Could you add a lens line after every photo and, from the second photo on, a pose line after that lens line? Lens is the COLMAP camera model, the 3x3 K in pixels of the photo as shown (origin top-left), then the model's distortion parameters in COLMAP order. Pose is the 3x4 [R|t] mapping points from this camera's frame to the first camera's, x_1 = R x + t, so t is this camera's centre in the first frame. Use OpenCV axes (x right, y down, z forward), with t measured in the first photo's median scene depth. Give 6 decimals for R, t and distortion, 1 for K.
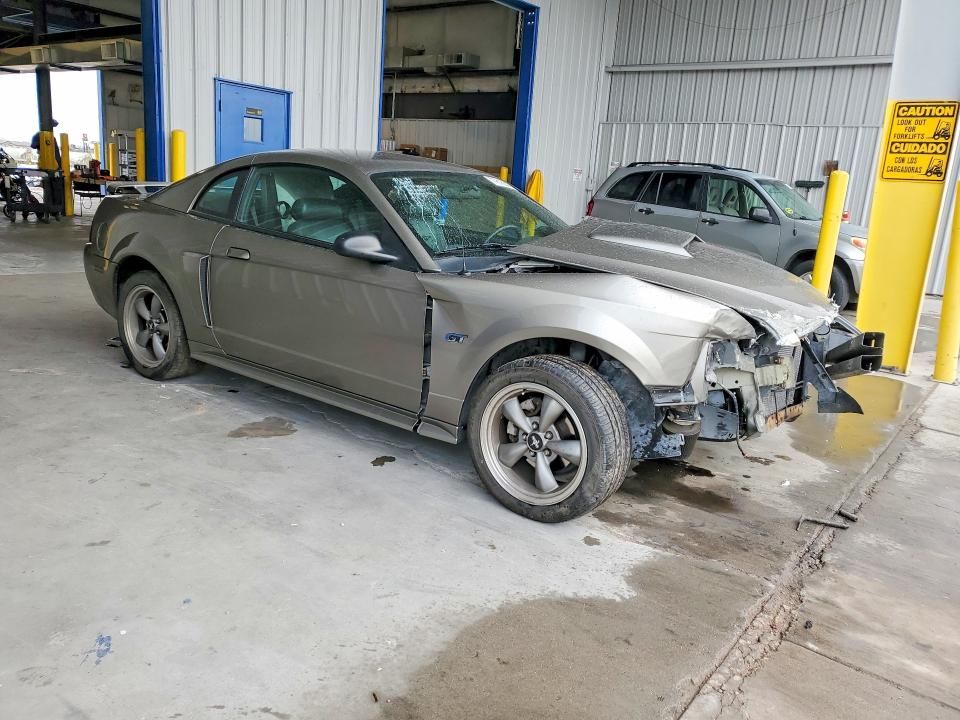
lens RADIAL K [[760.1, 0, 480.0], [0, 760.1, 360.0], [0, 0, 1]] dist [0.005816, 0.002777]
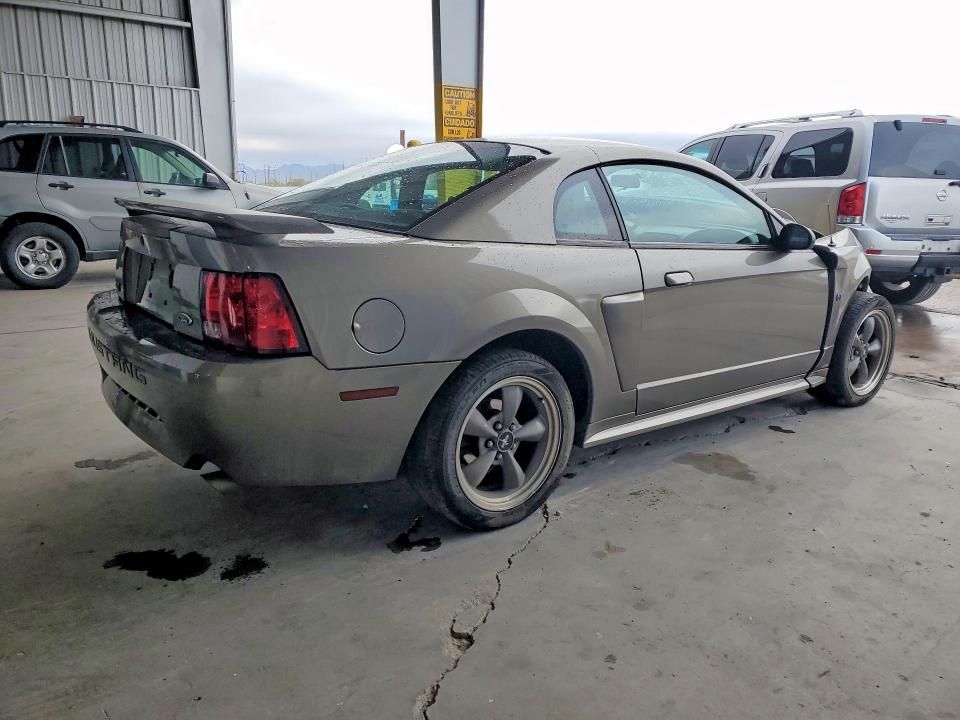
lens RADIAL K [[749.4, 0, 480.0], [0, 749.4, 360.0], [0, 0, 1]] dist [0.043668, 0.002459]
pose [[0.271524, -0.292307, 0.916969, -1.052208], [0.223197, 0.945912, 0.235443, -0.275858], [-0.936193, 0.140737, 0.322080, 0.887205]]
